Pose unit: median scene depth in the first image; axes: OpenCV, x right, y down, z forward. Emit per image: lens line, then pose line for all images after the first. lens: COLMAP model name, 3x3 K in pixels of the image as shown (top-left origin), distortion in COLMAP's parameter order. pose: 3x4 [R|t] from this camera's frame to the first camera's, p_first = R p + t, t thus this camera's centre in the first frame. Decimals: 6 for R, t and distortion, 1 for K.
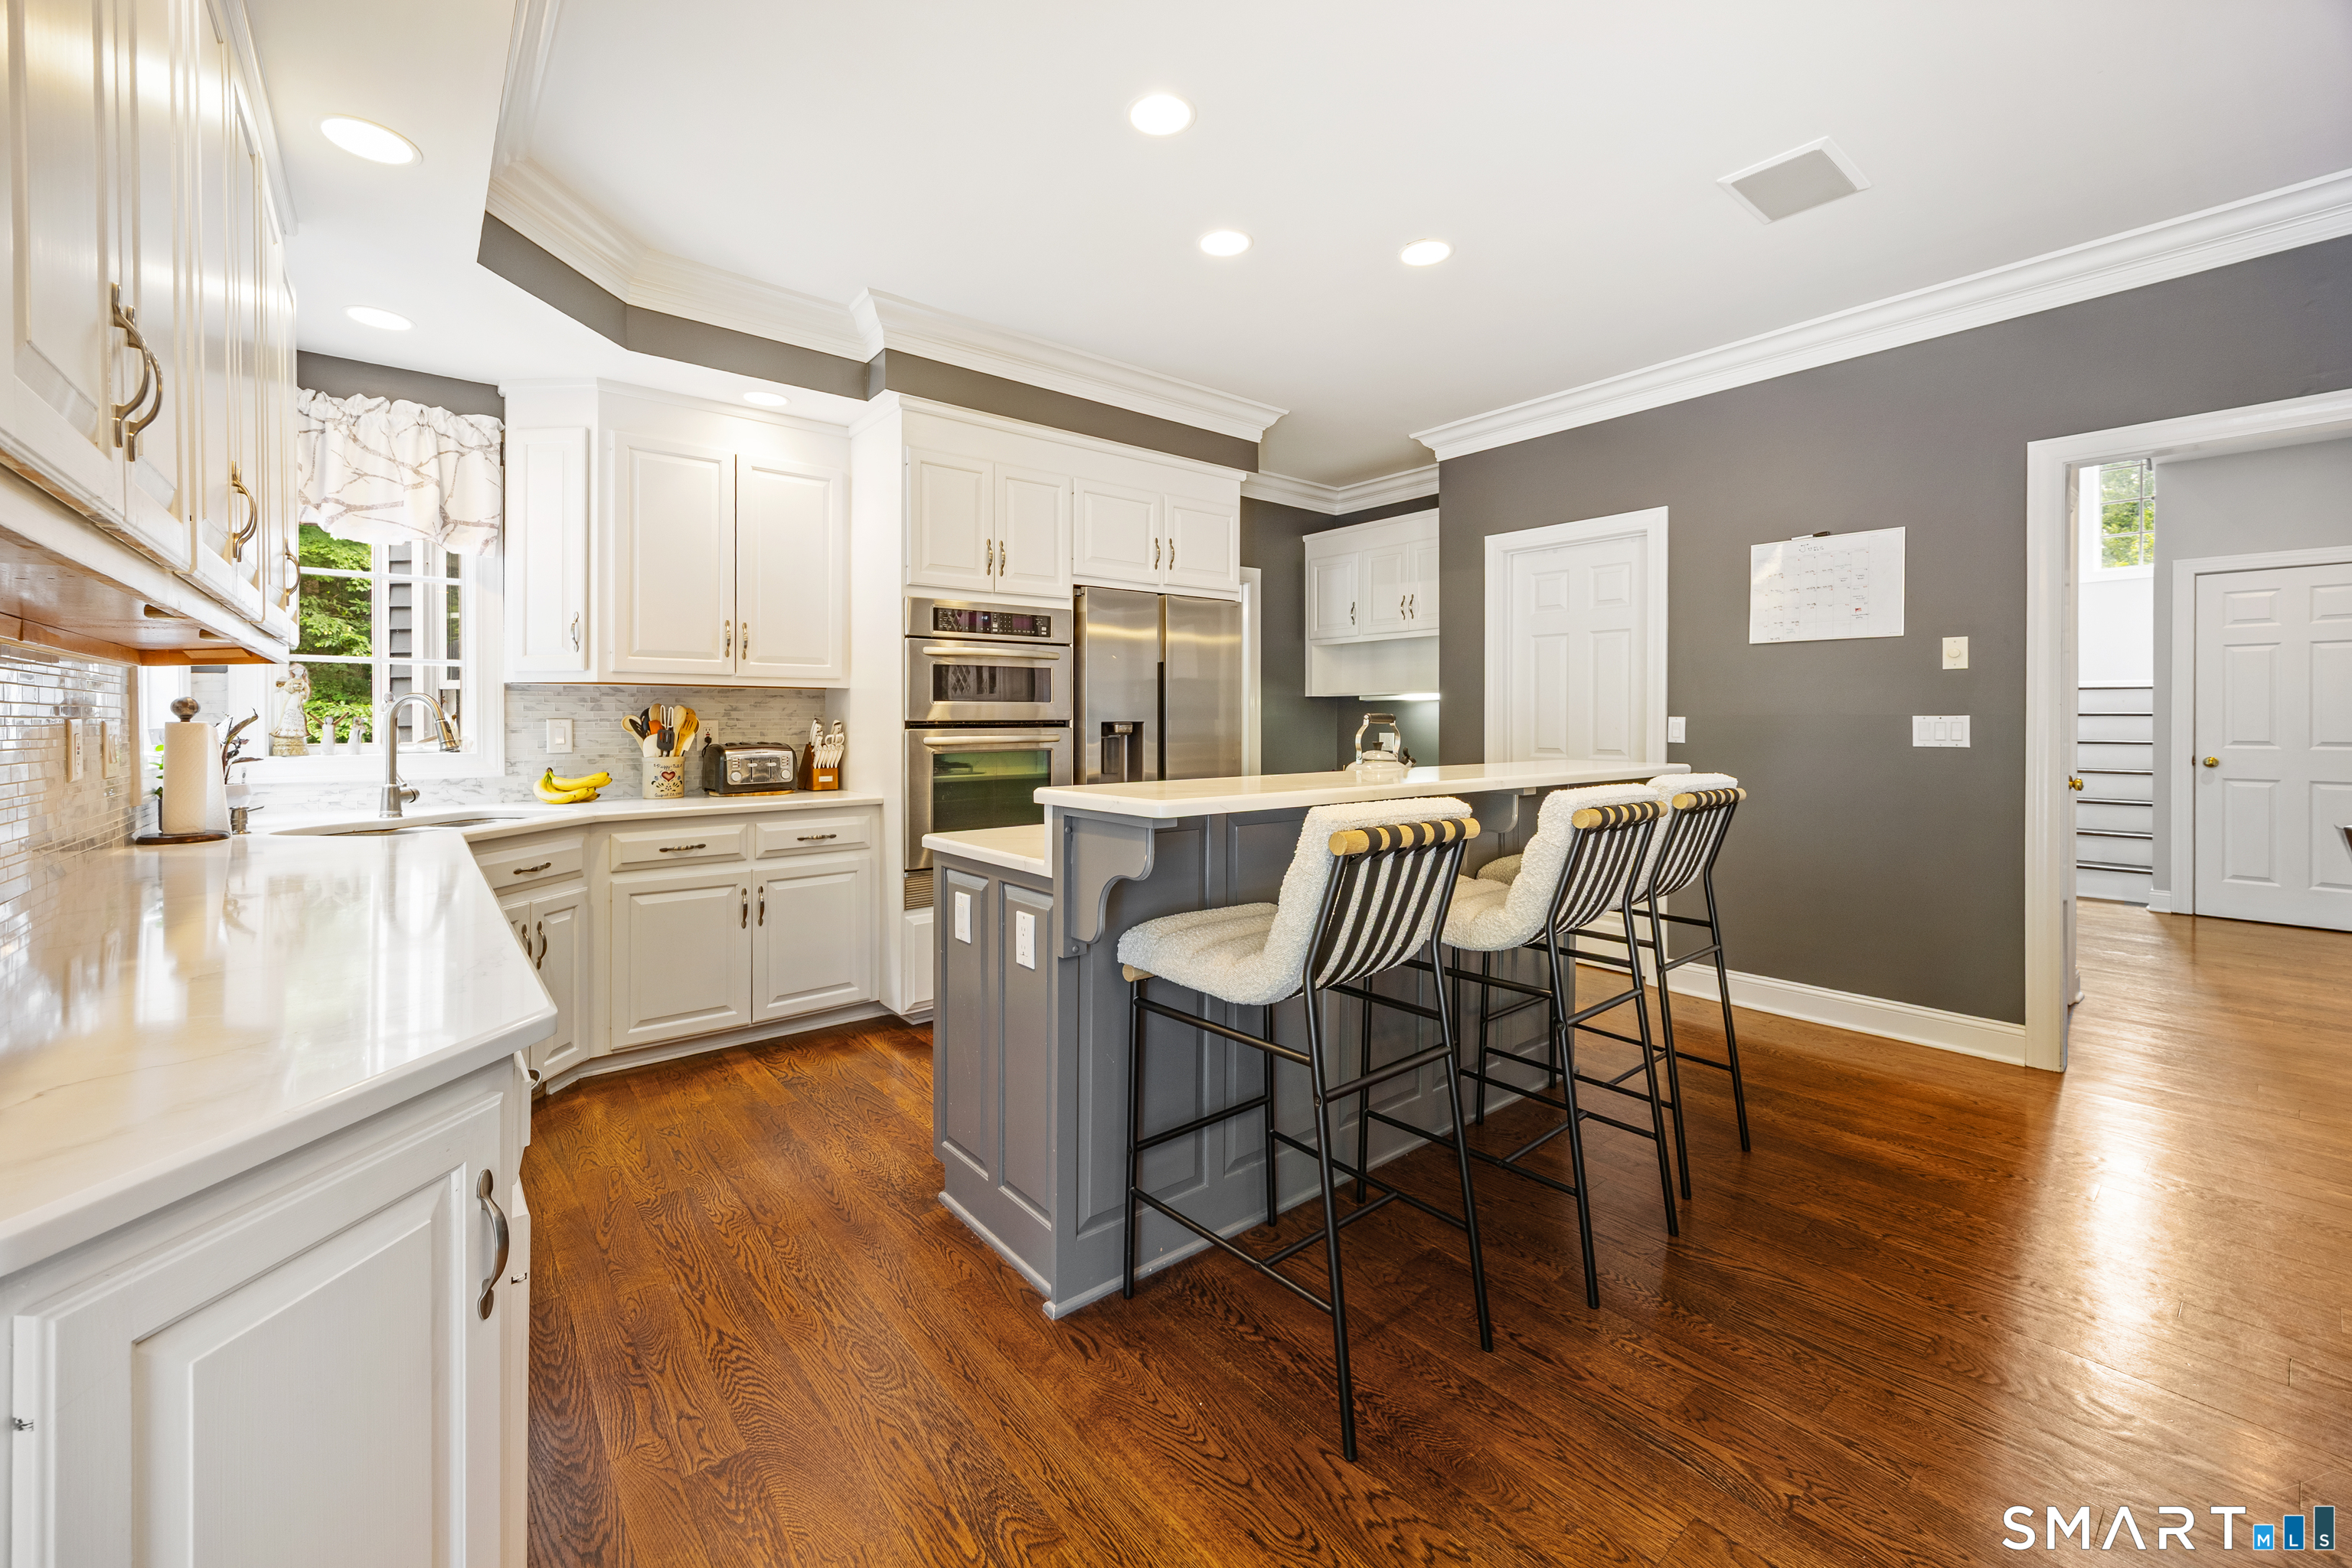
lens RADIAL K [[934.1, 0, 1173.3], [0, 934.1, 727.5], [0, 0, 1]] dist [0.001653, -0.001379]
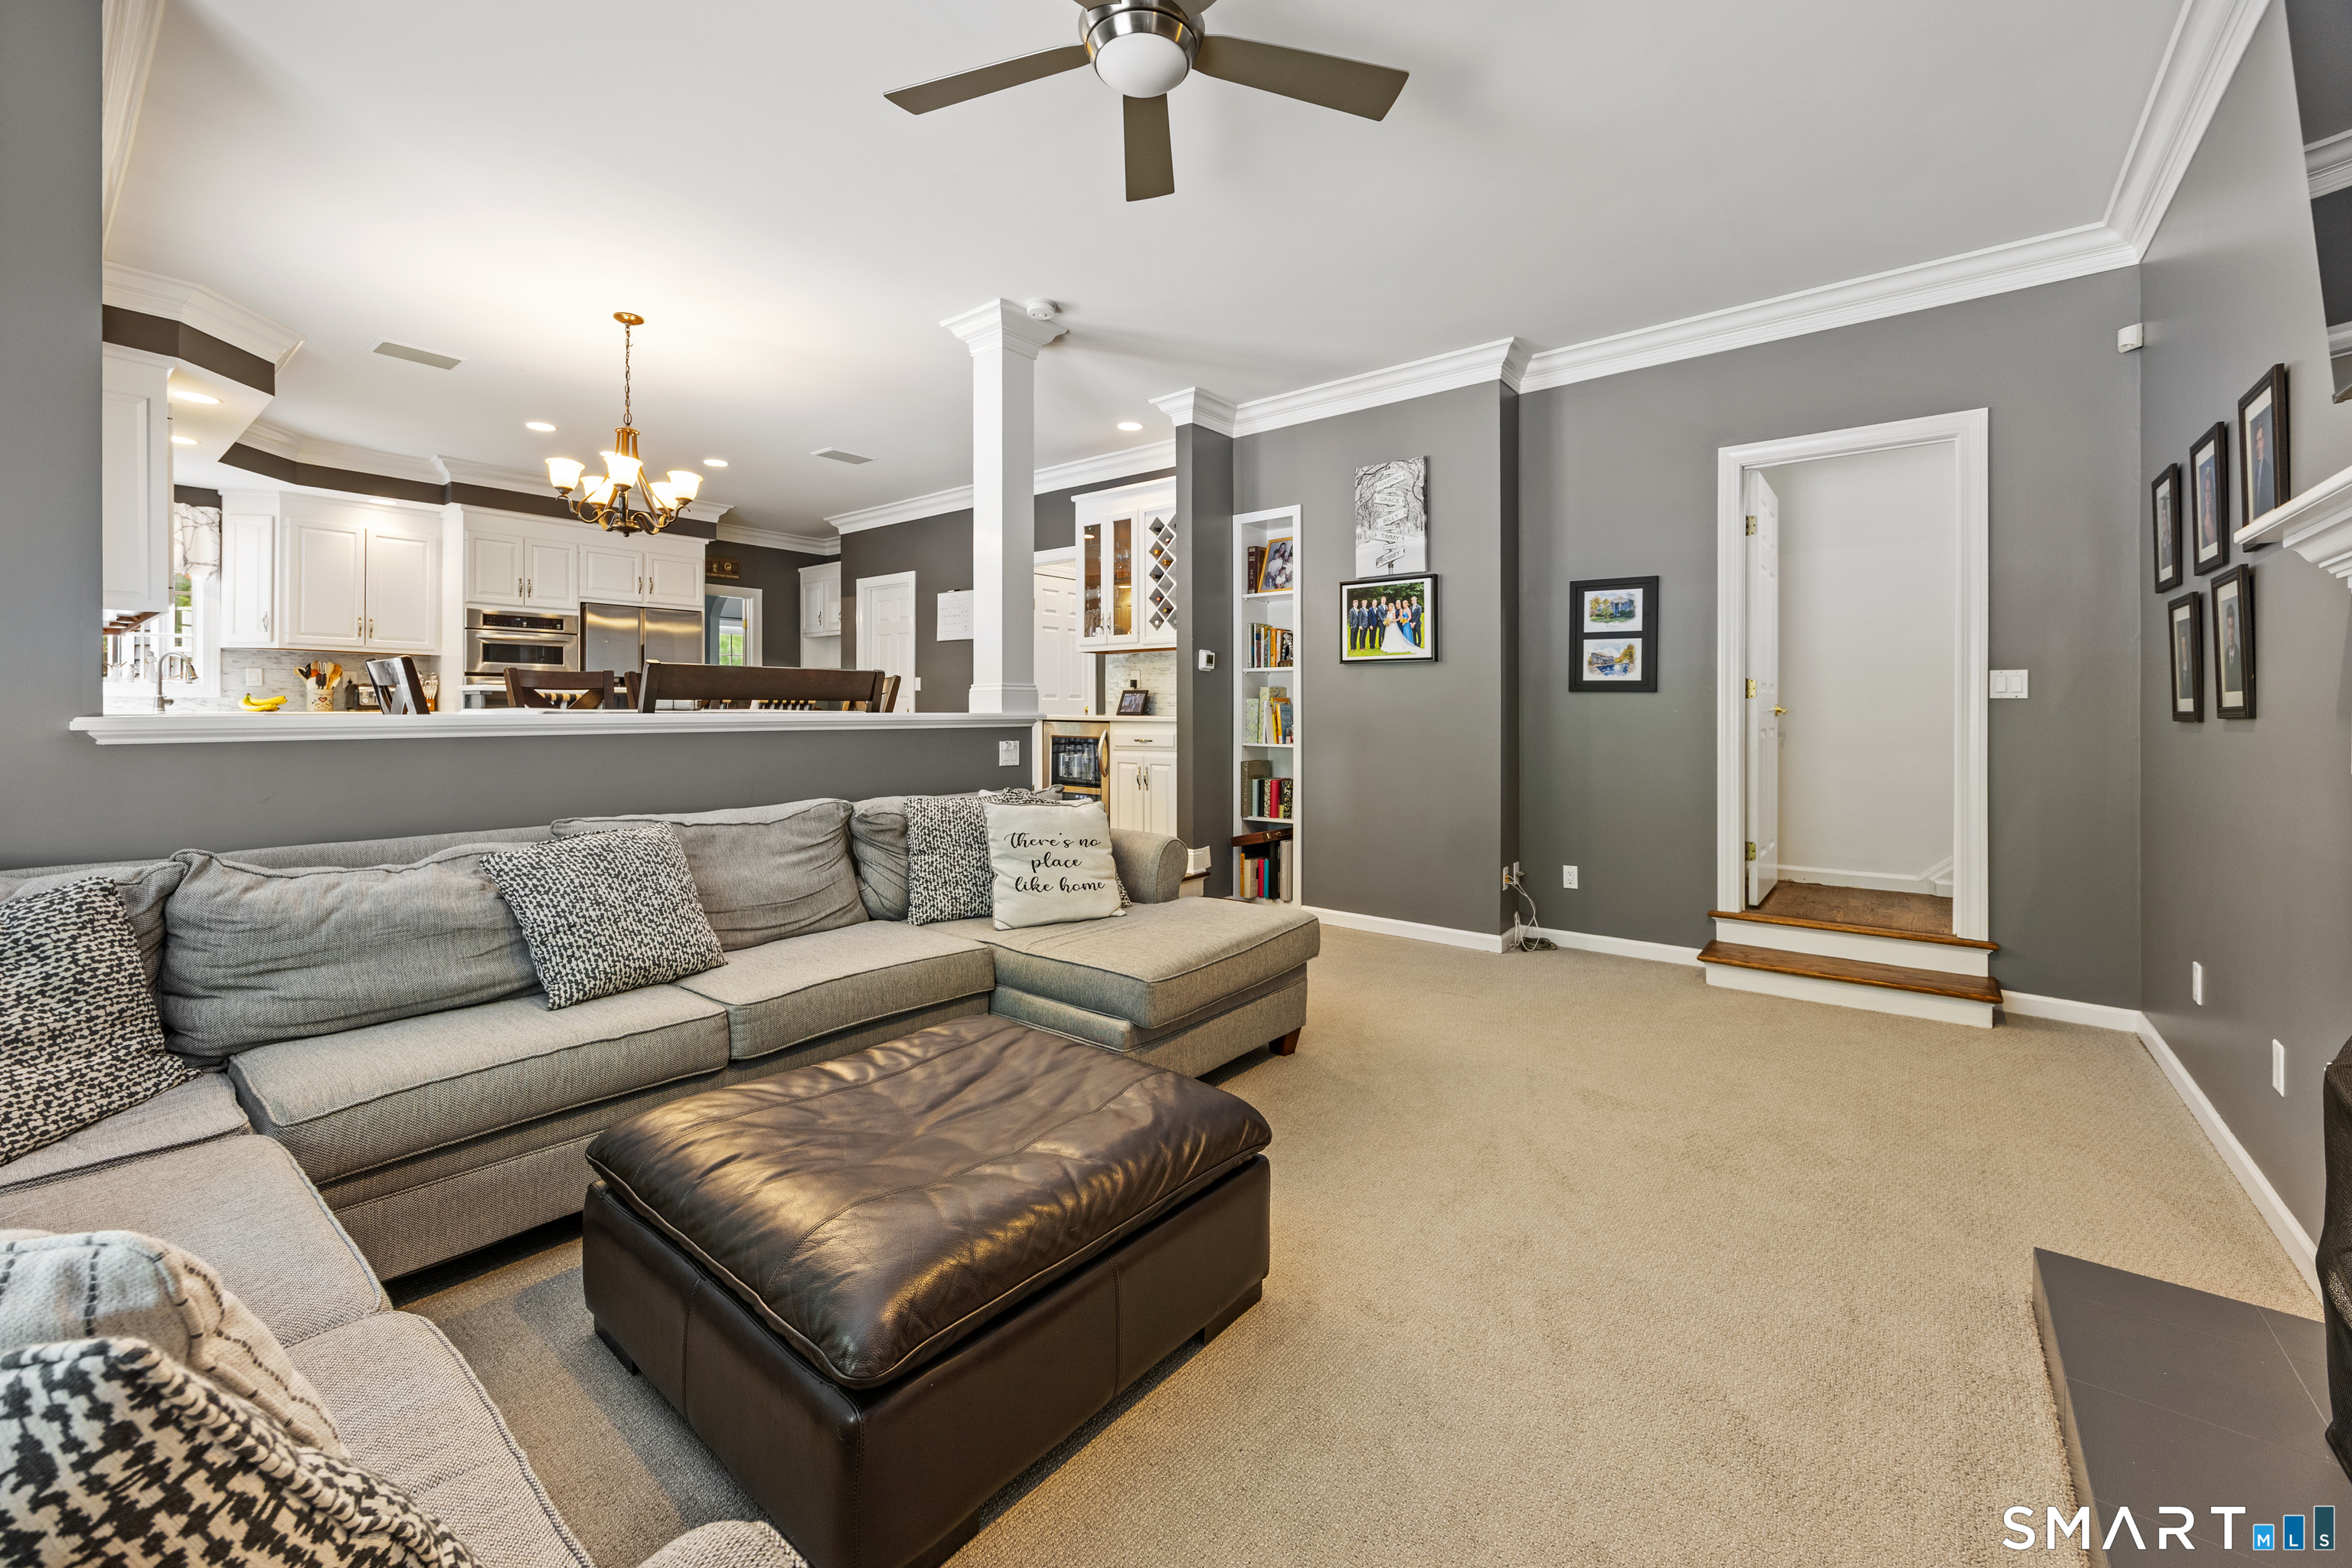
lens RADIAL K [[934.1, 0, 1170.6], [0, 934.1, 721.3], [0, 0, 1]] dist [0.001653, -0.001379]
pose [[0.977787, 0.003890, 0.209564, 0.681731], [-0.004241, 0.999990, 0.001225, 0.080871], [-0.209557, -0.002087, 0.977794, -1.110735]]
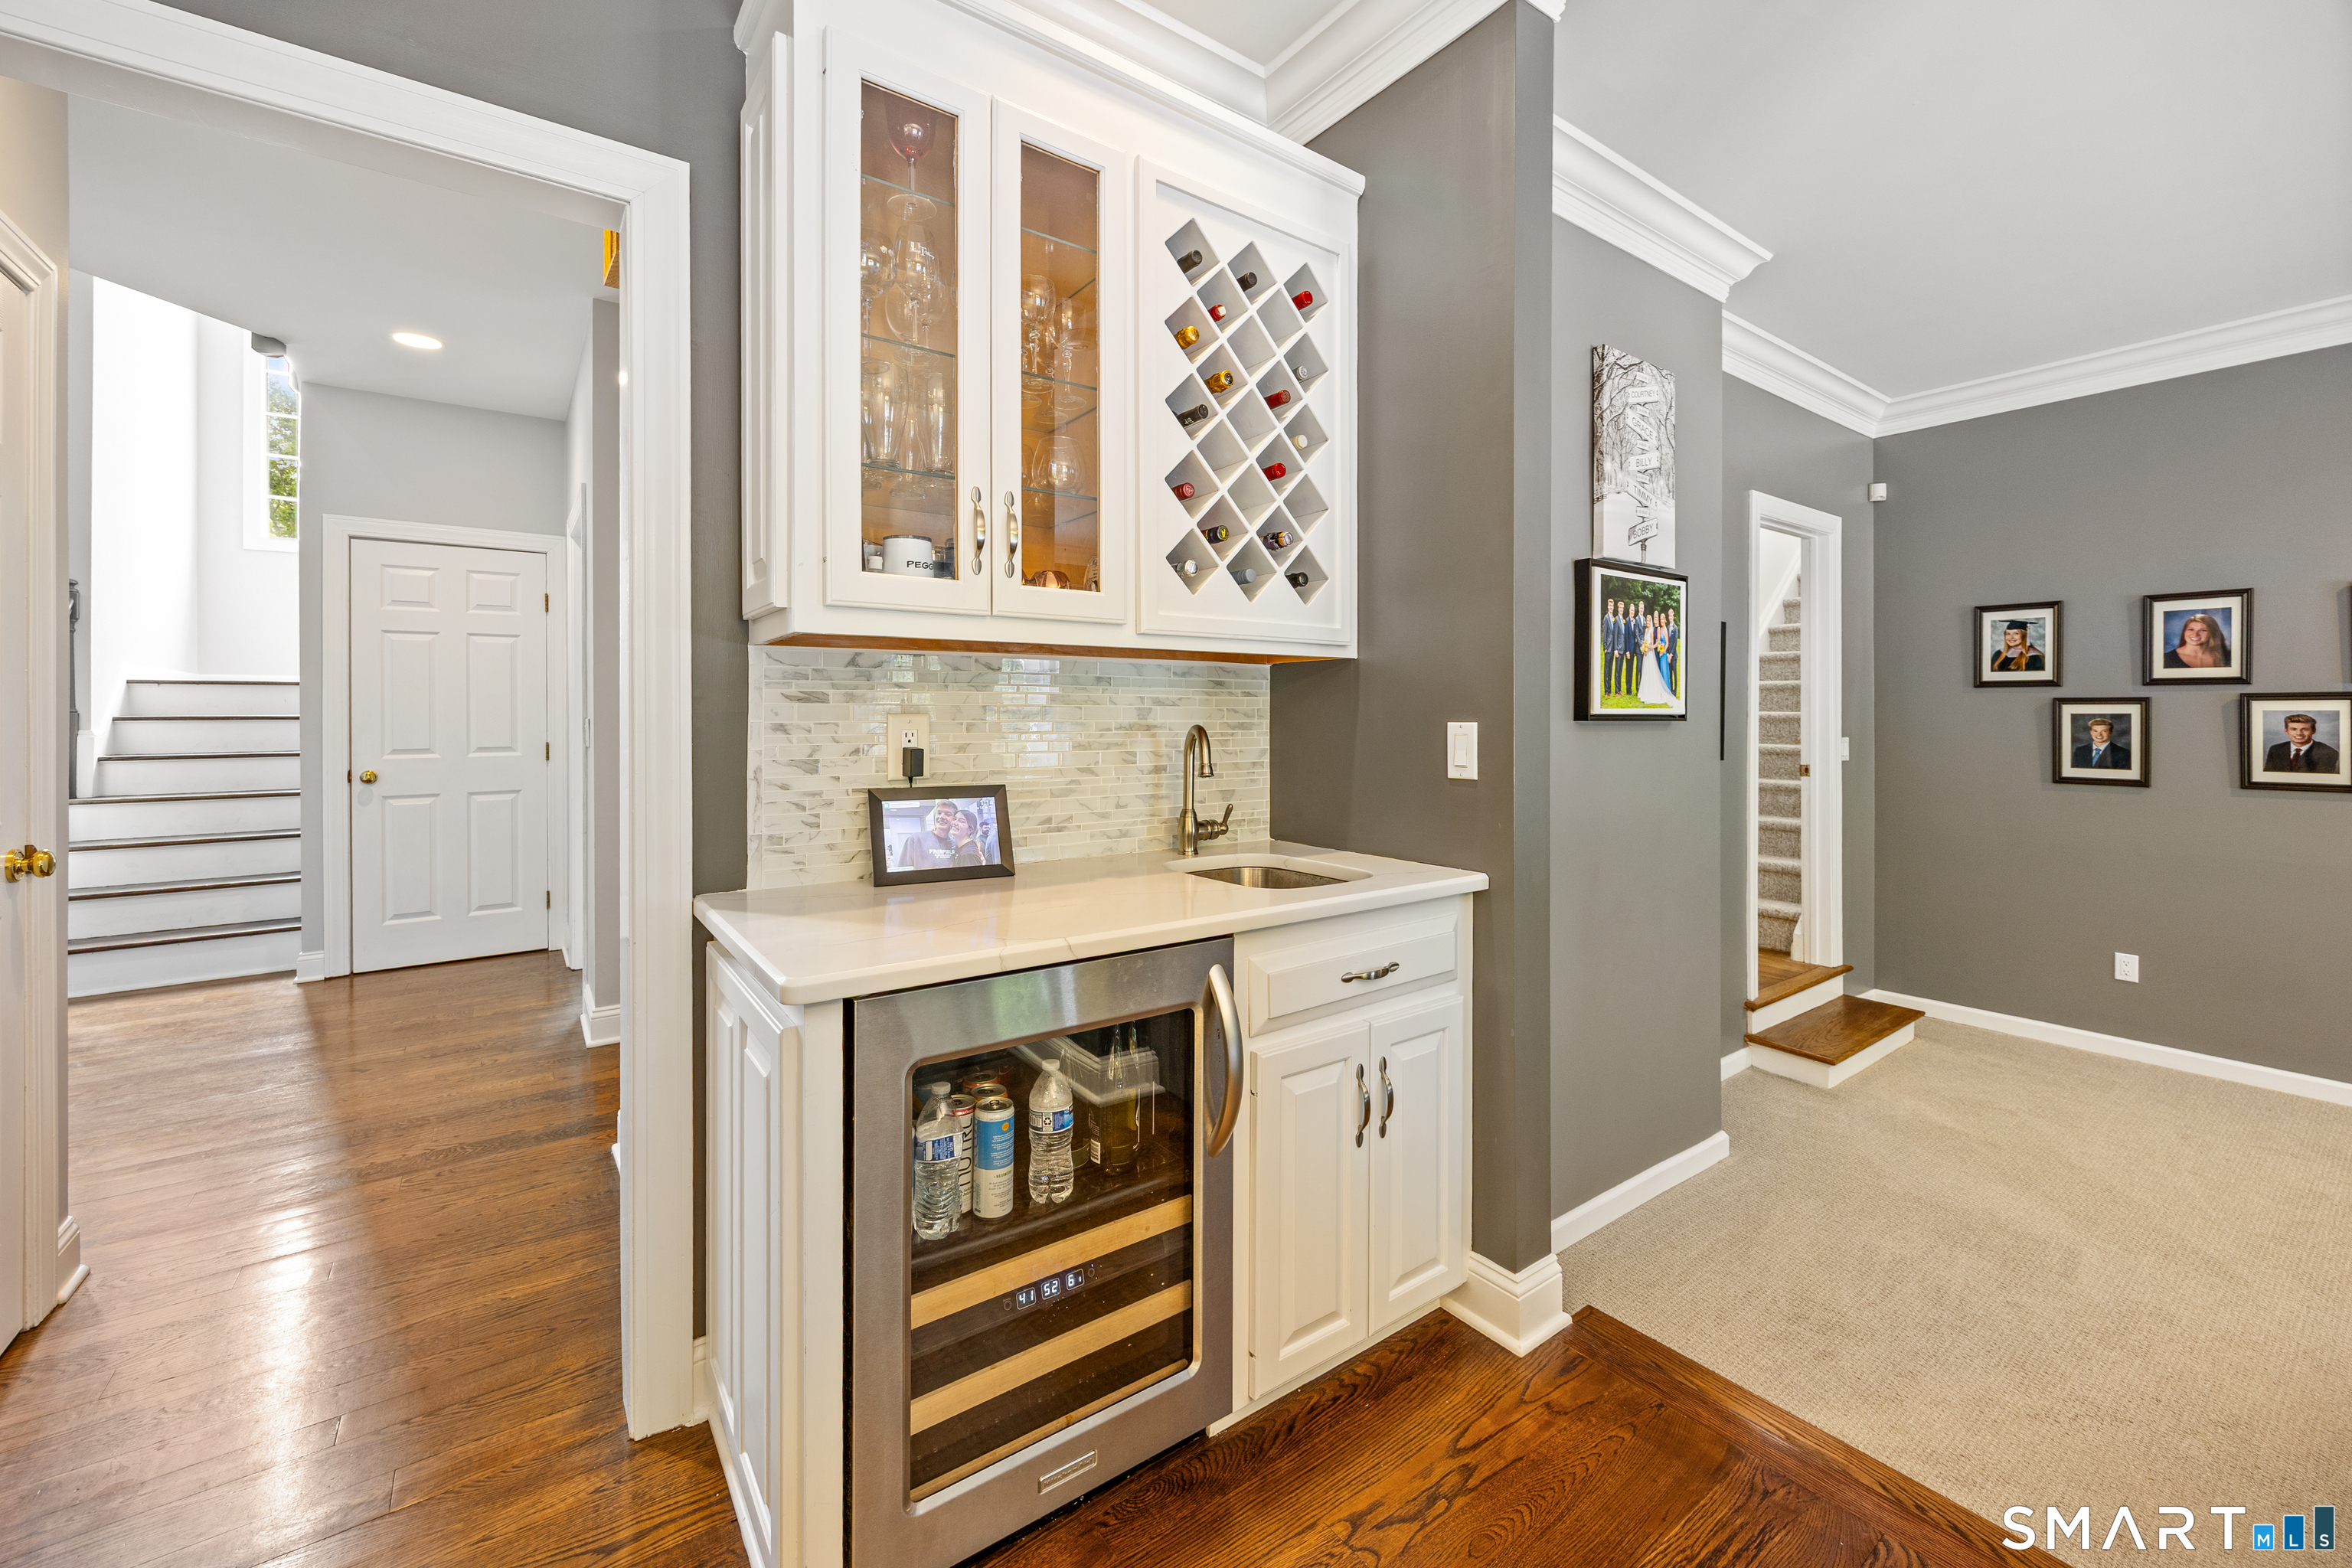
lens RADIAL K [[934.1, 0, 1169.3], [0, 934.1, 724.3], [0, 0, 1]] dist [0.001653, -0.001379]
pose [[0.058794, -0.003483, 0.998264, 0.511118], [0.011946, 0.999925, 0.002785, -0.002578], [-0.998199, 0.011762, 0.058831, 0.389337]]
